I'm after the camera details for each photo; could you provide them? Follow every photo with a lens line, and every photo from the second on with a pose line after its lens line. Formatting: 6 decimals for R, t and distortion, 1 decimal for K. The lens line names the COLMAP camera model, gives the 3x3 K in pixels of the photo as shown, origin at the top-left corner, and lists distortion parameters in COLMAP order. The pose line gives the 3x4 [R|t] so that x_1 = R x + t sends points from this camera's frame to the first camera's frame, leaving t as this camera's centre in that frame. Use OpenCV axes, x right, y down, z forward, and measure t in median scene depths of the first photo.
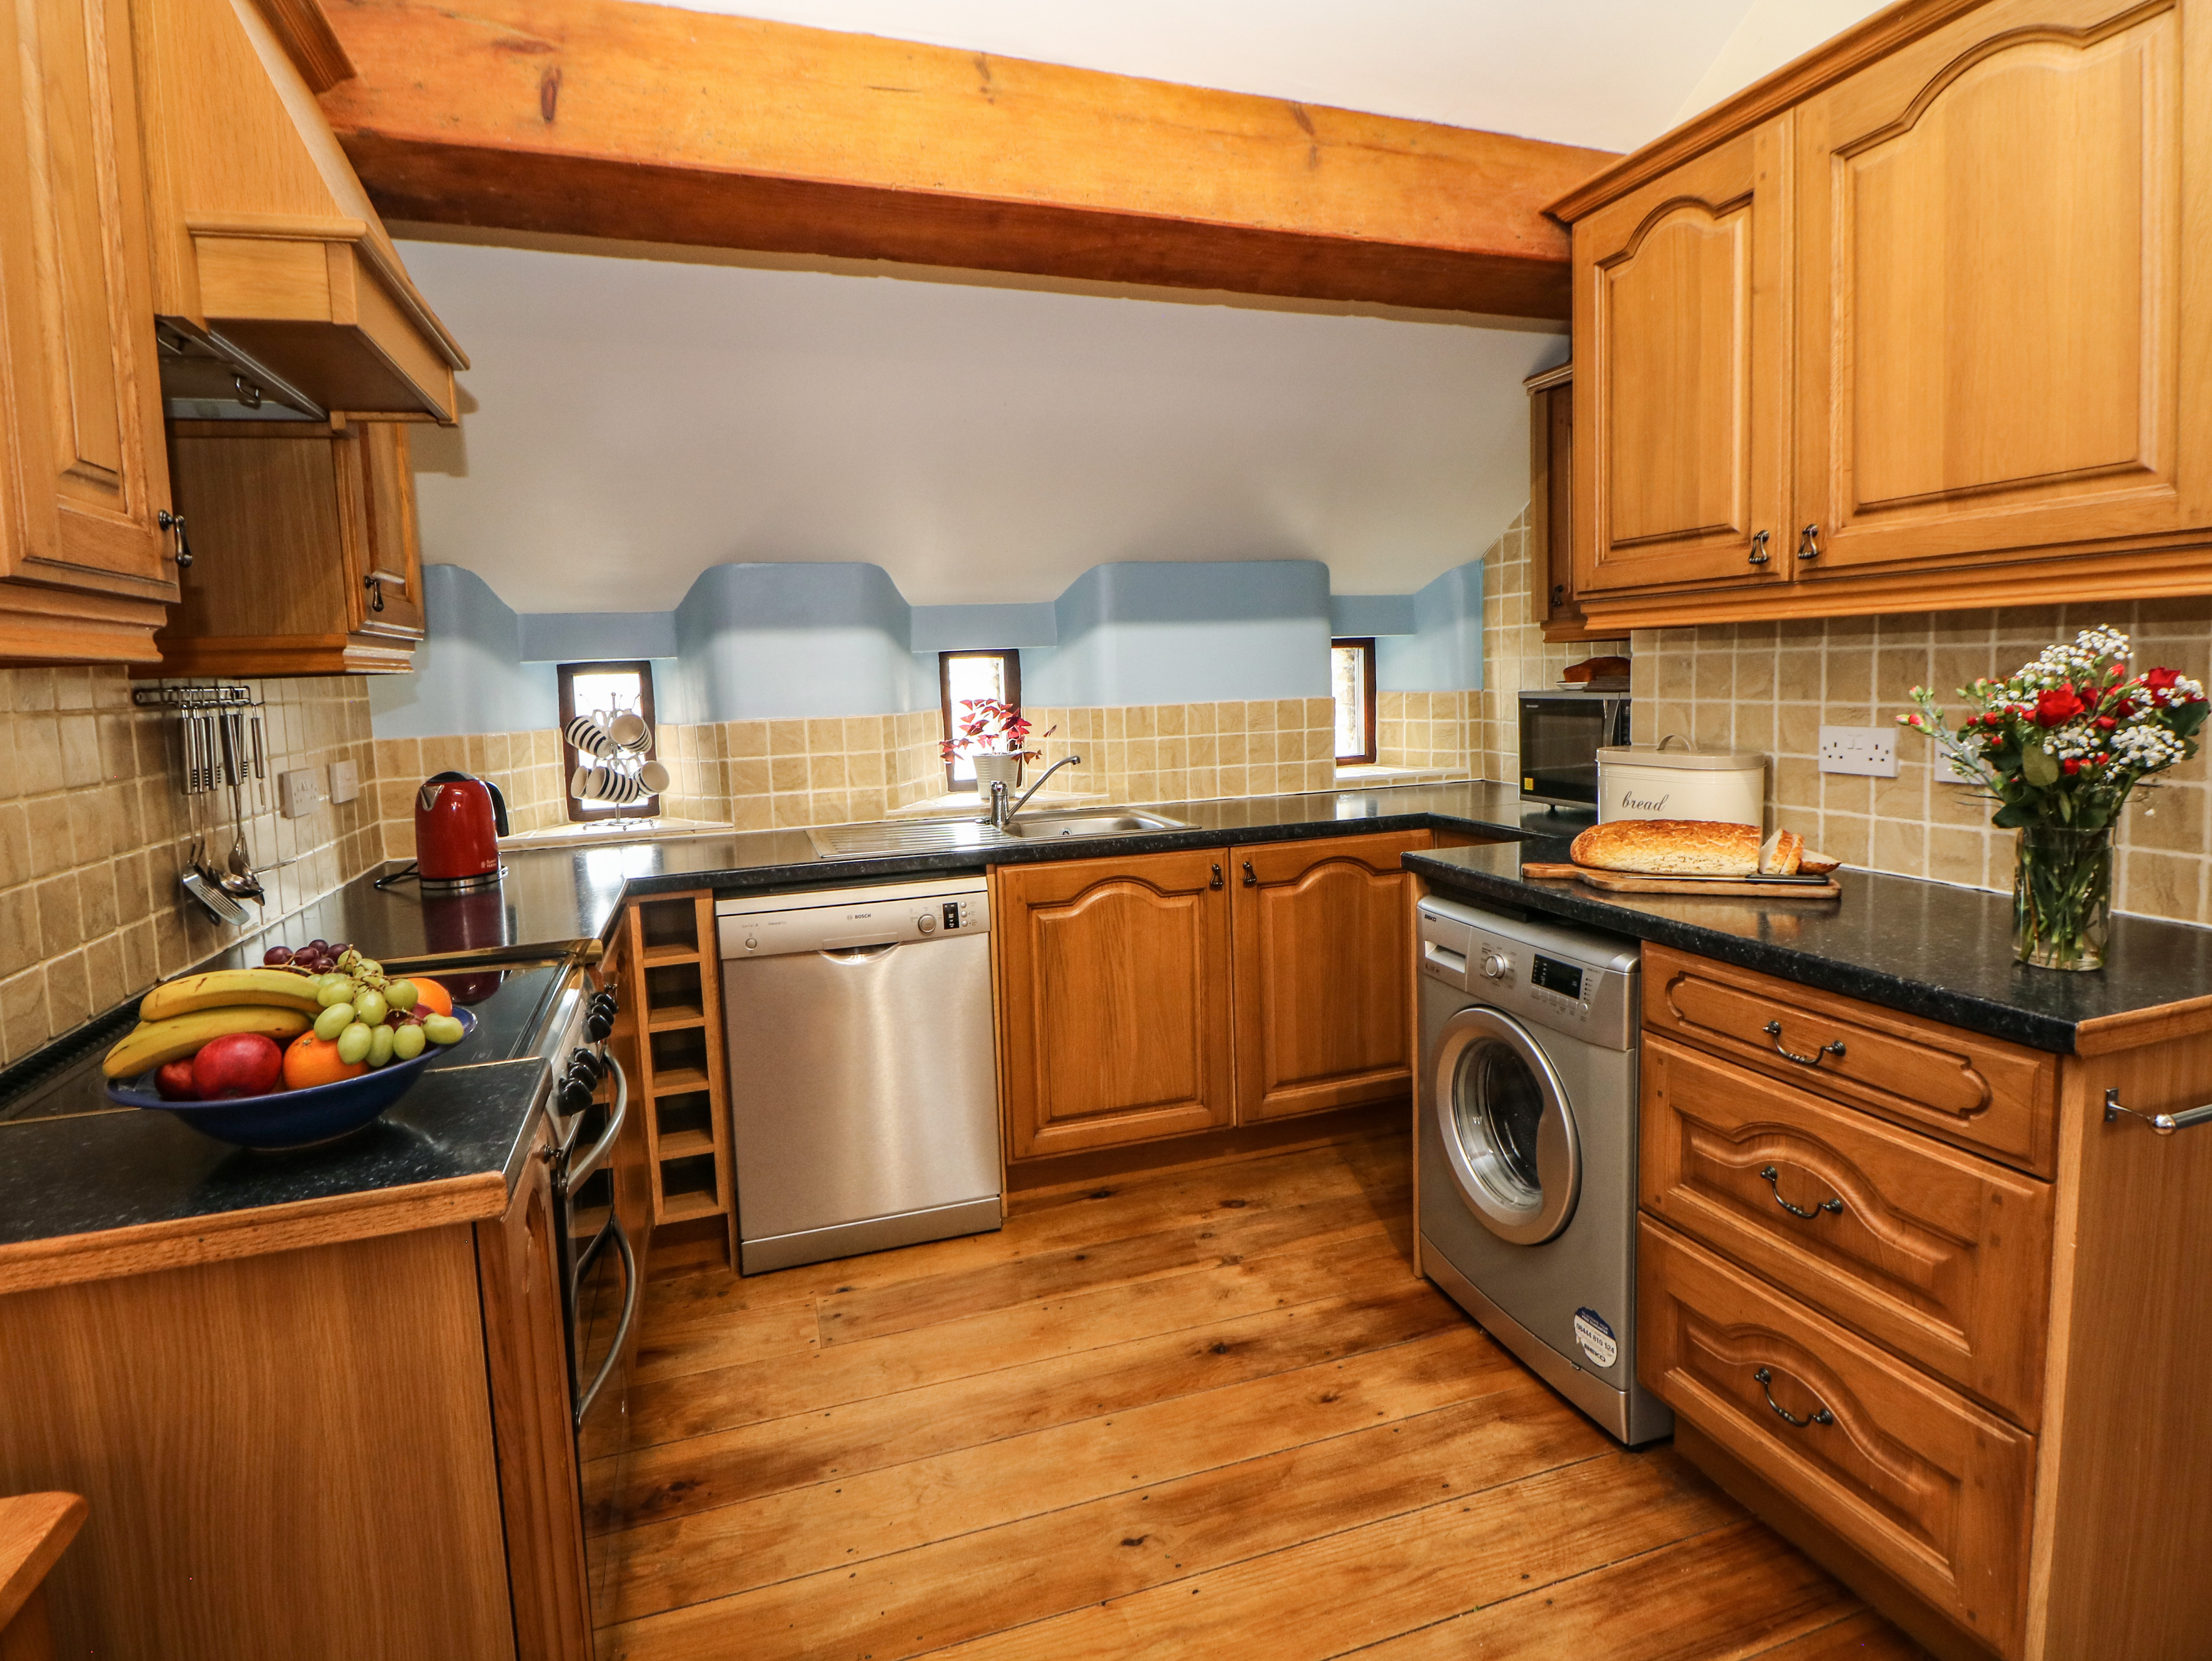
lens RADIAL K [[1133.6, 0, 1114.5], [0, 1133.6, 764.6], [0, 0, 1]] dist [-0.001465, -0.010944]
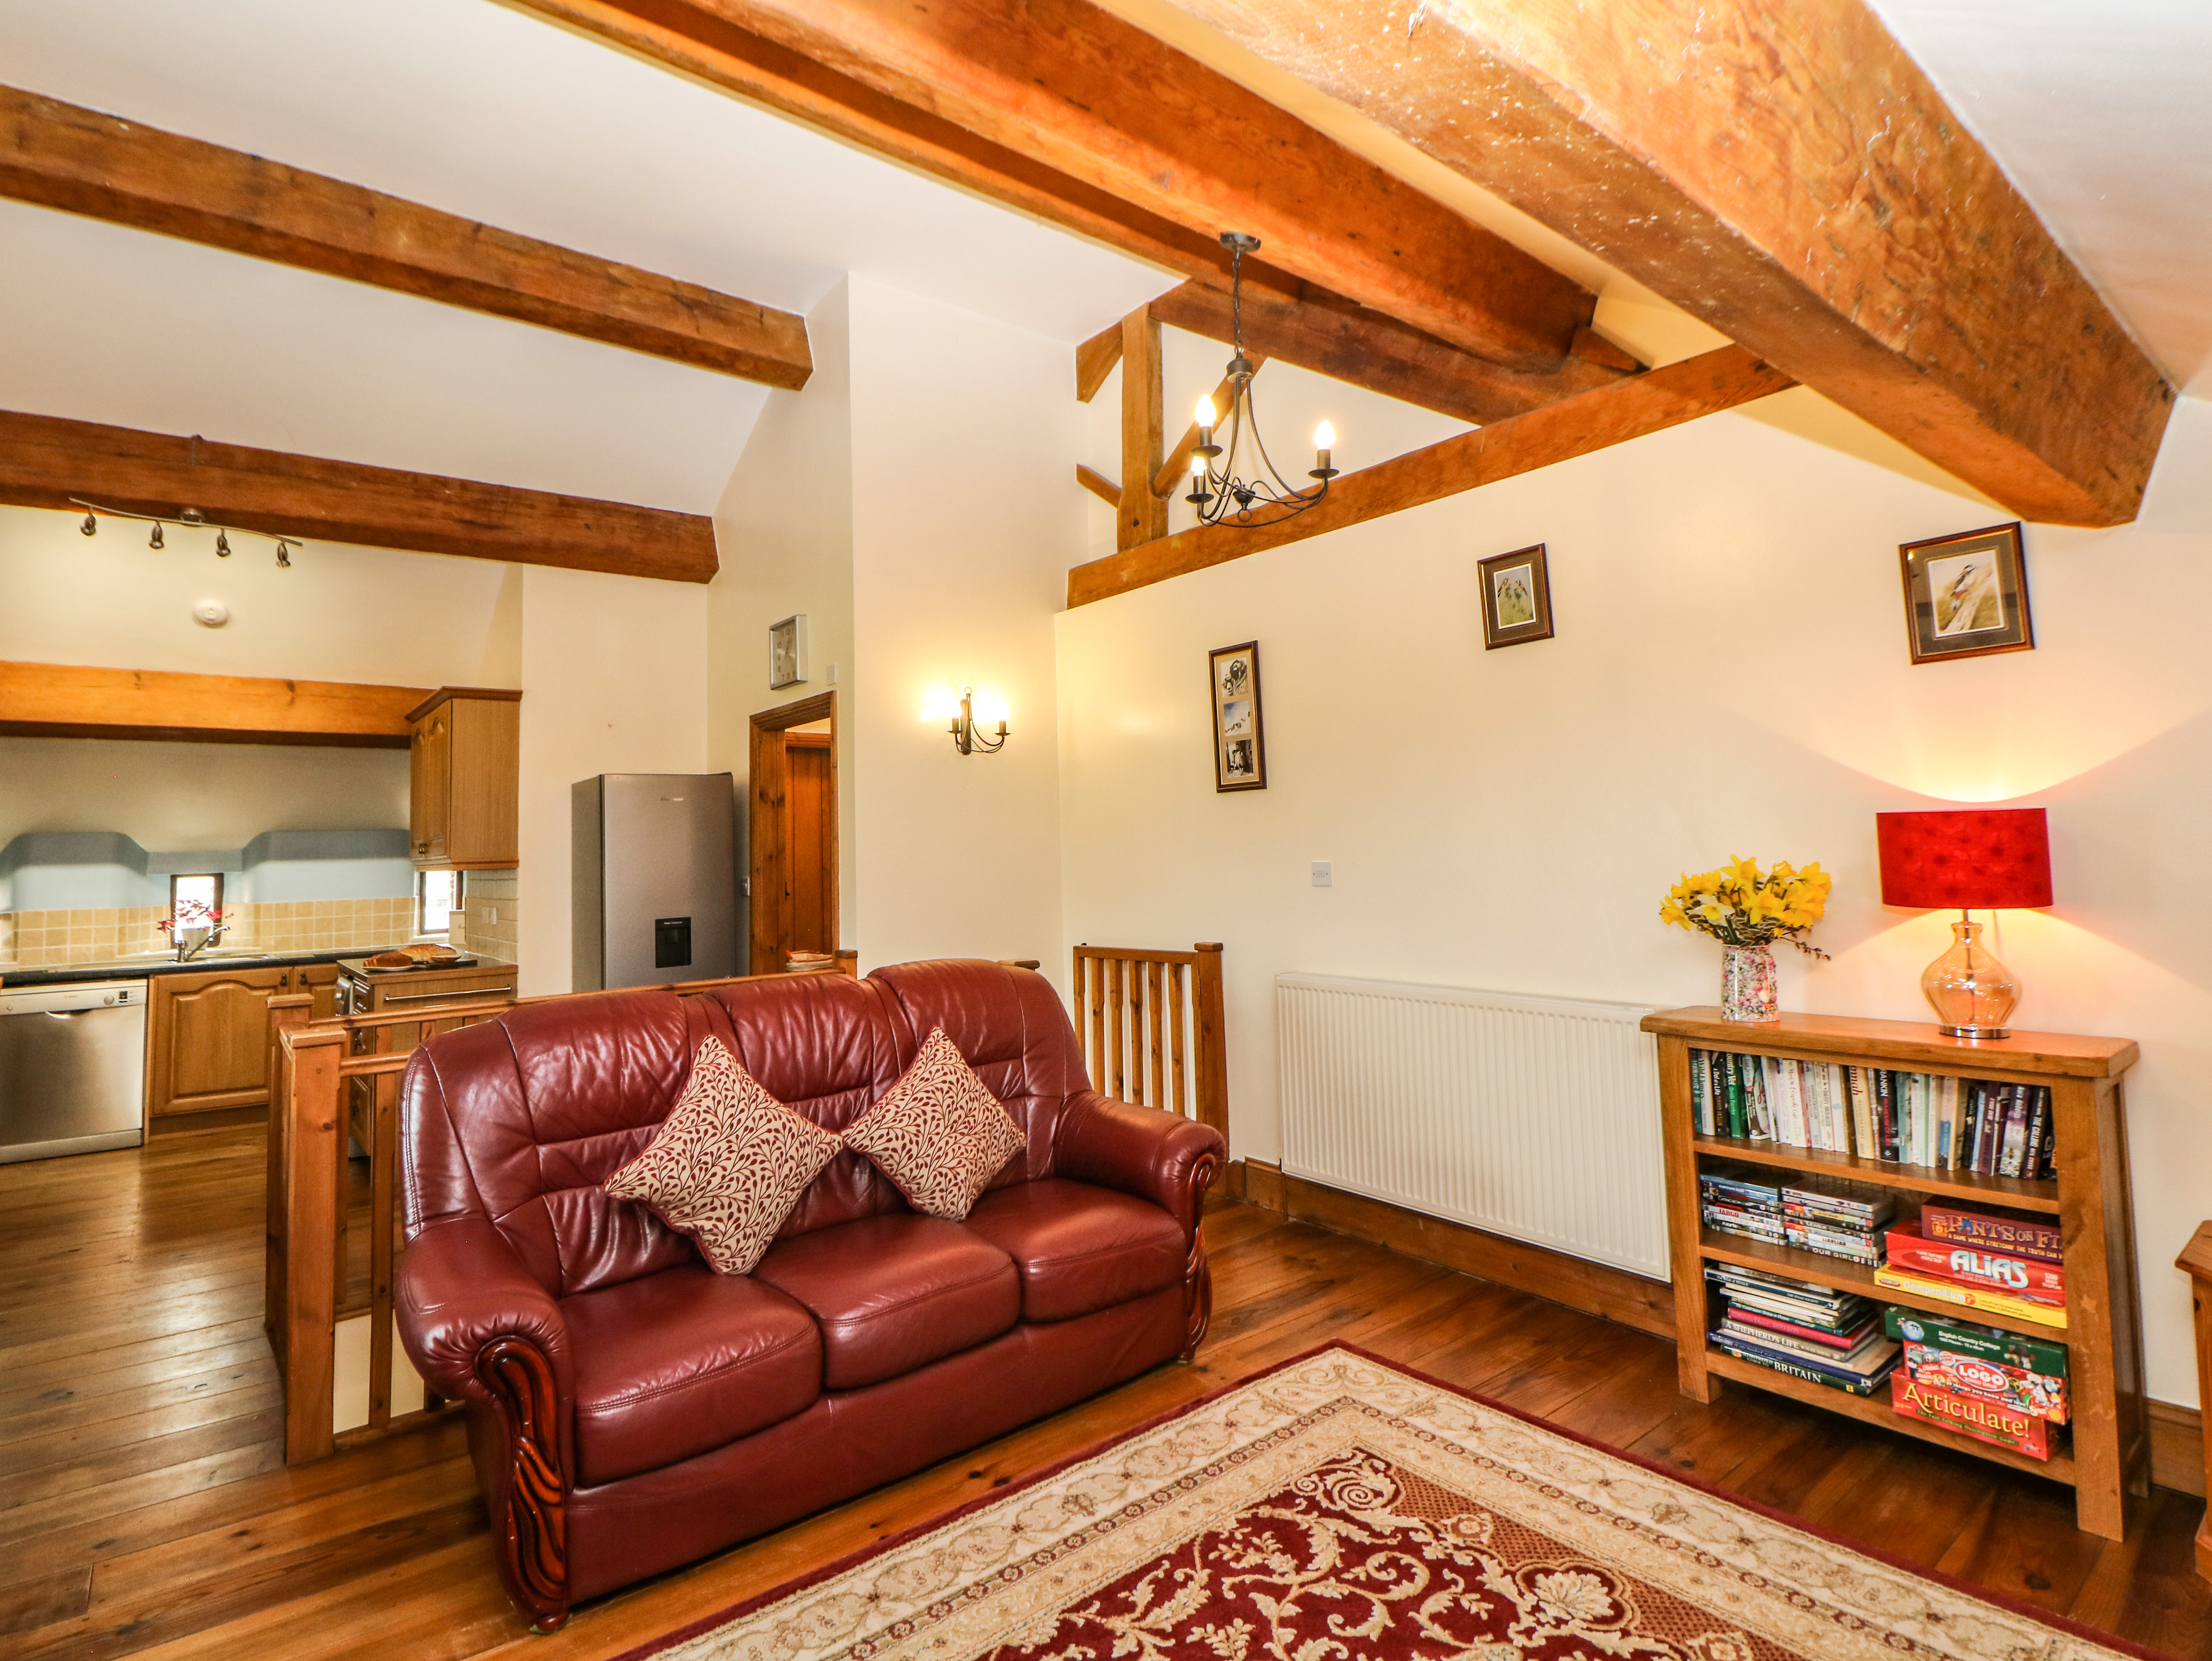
lens RADIAL K [[1133.6, 0, 1114.5], [0, 1133.6, 764.6], [0, 0, 1]] dist [-0.001465, -0.010944]
pose [[0.934167, 0.035453, 0.355070, 0.817733], [0.026415, 0.985452, -0.167891, 0.098493], [-0.355857, 0.166217, 0.919640, -1.687553]]
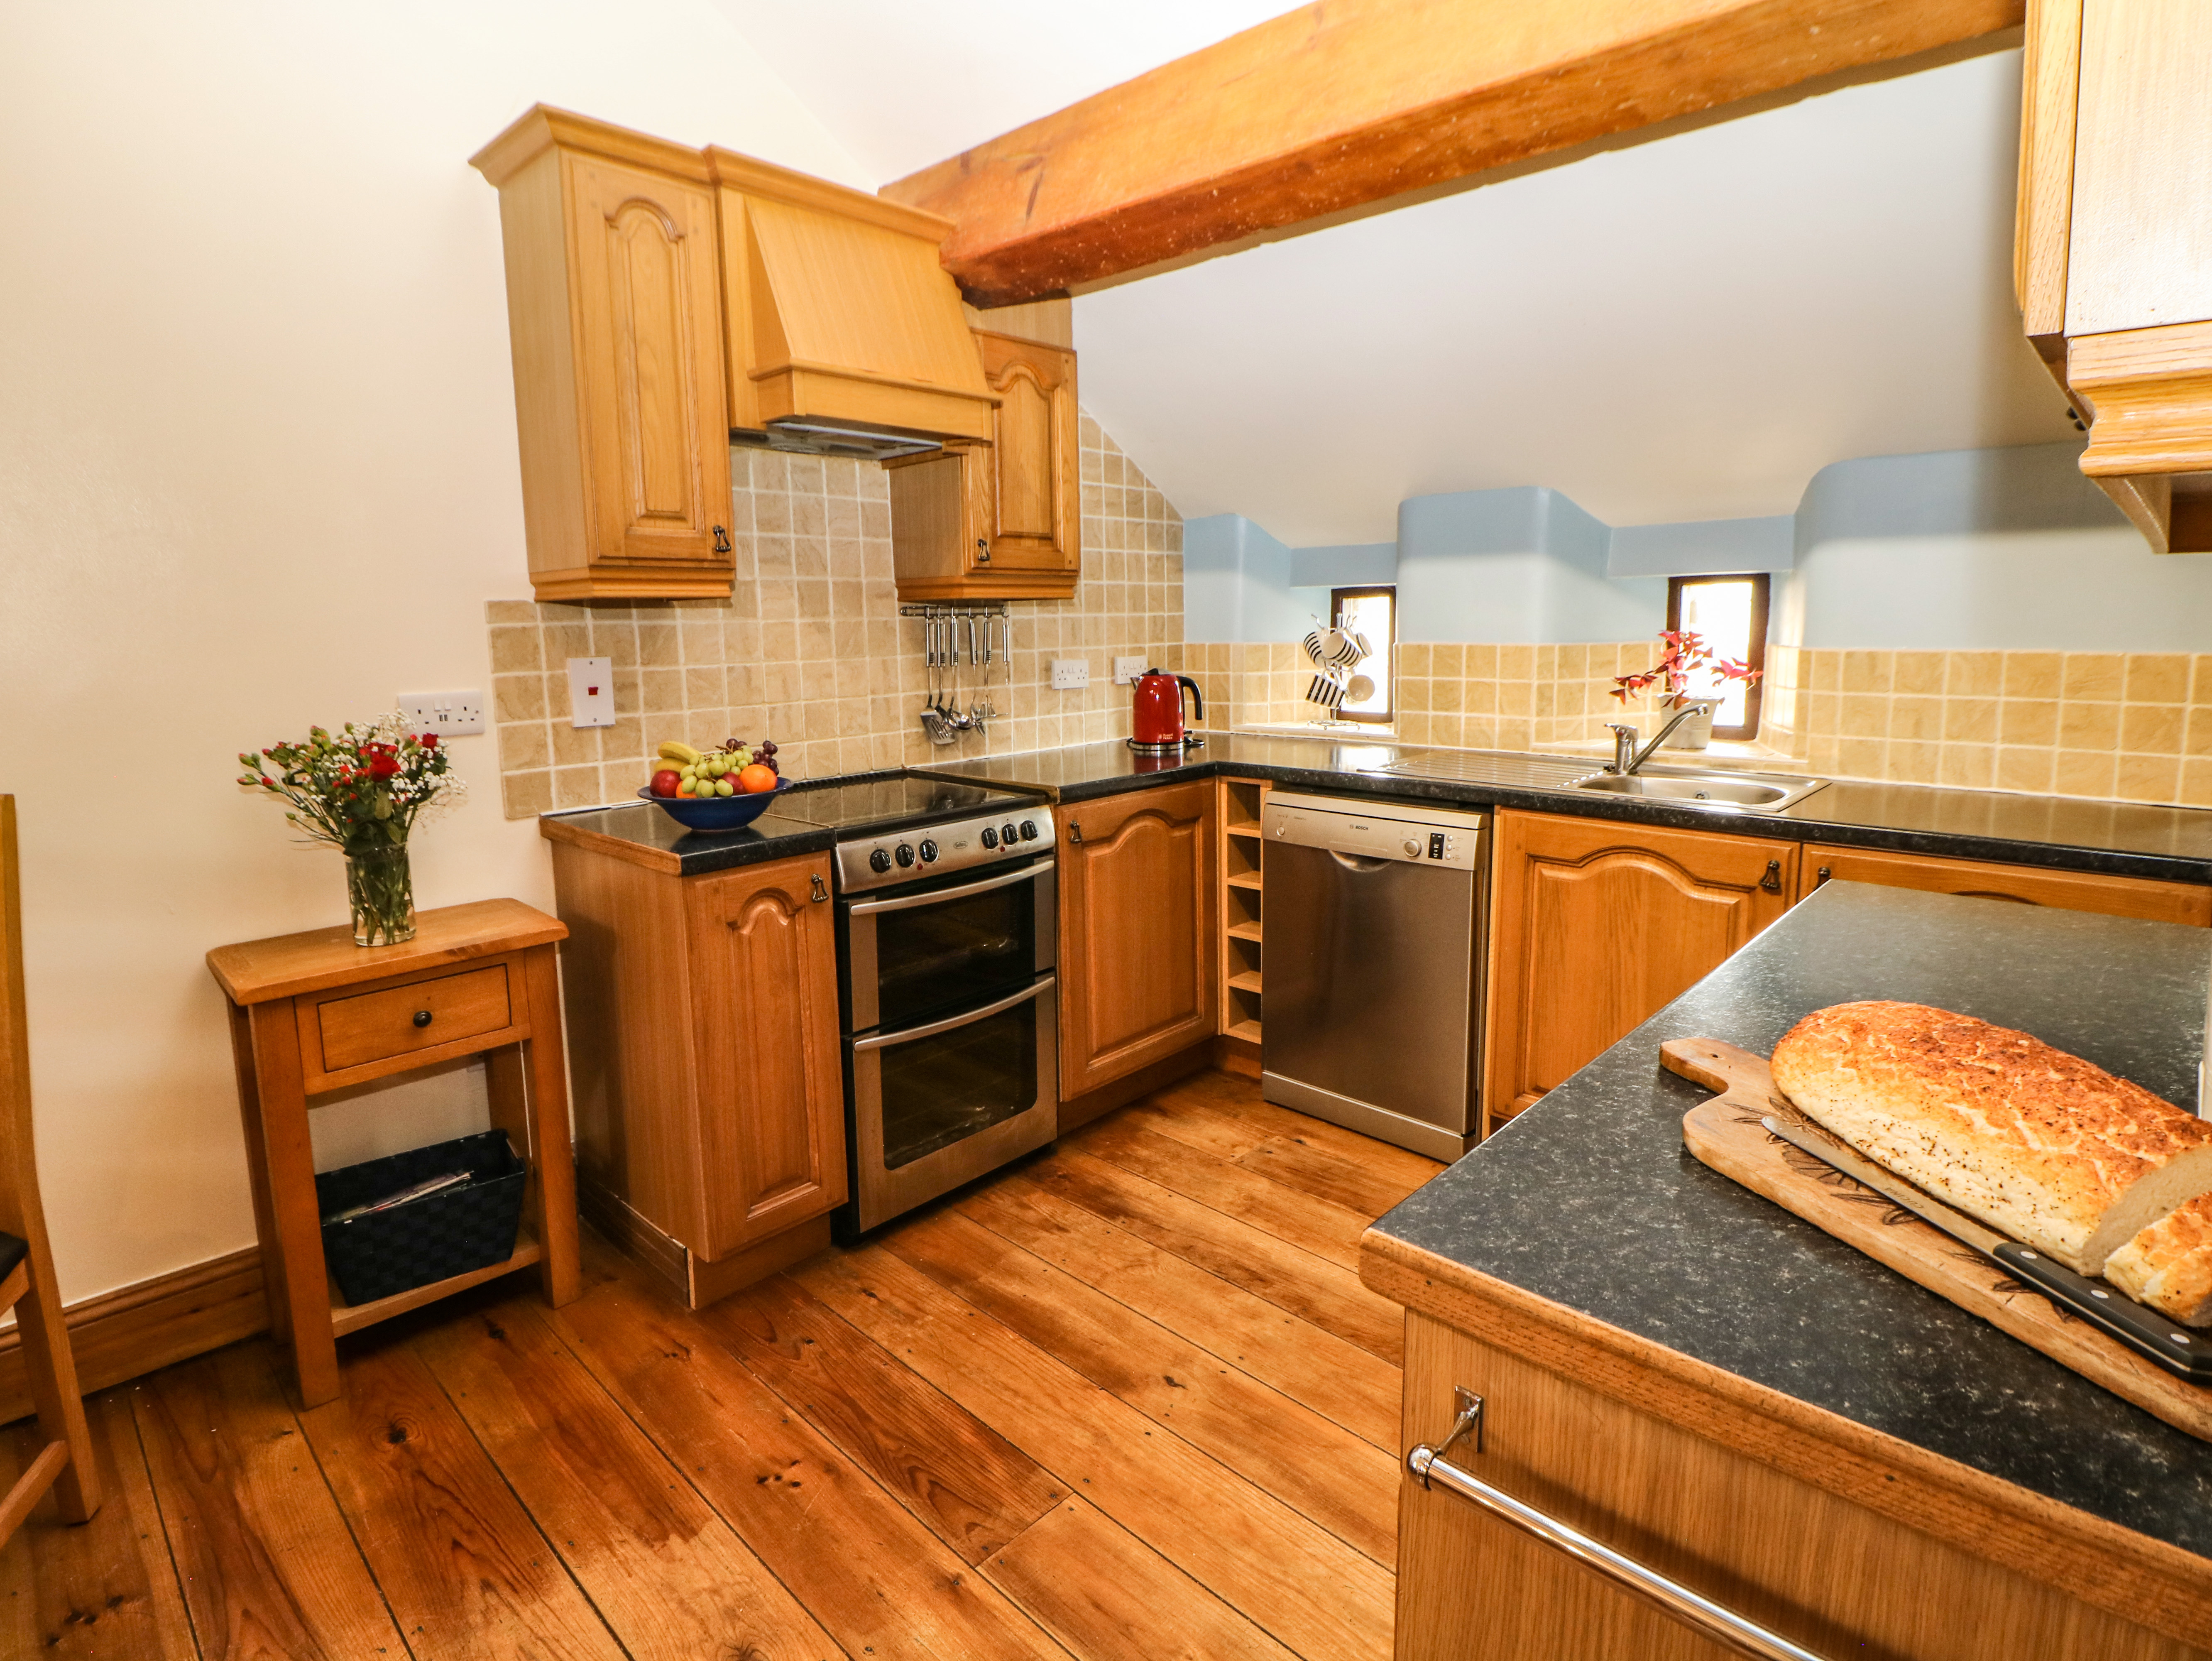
lens RADIAL K [[1133.6, 0, 1114.5], [0, 1133.6, 764.6], [0, 0, 1]] dist [-0.001465, -0.010944]
pose [[0.475178, 0.143155, -0.868166, 0.542057], [-0.075229, 0.989673, 0.122015, -0.037027], [0.876668, 0.007333, 0.481040, 0.242988]]
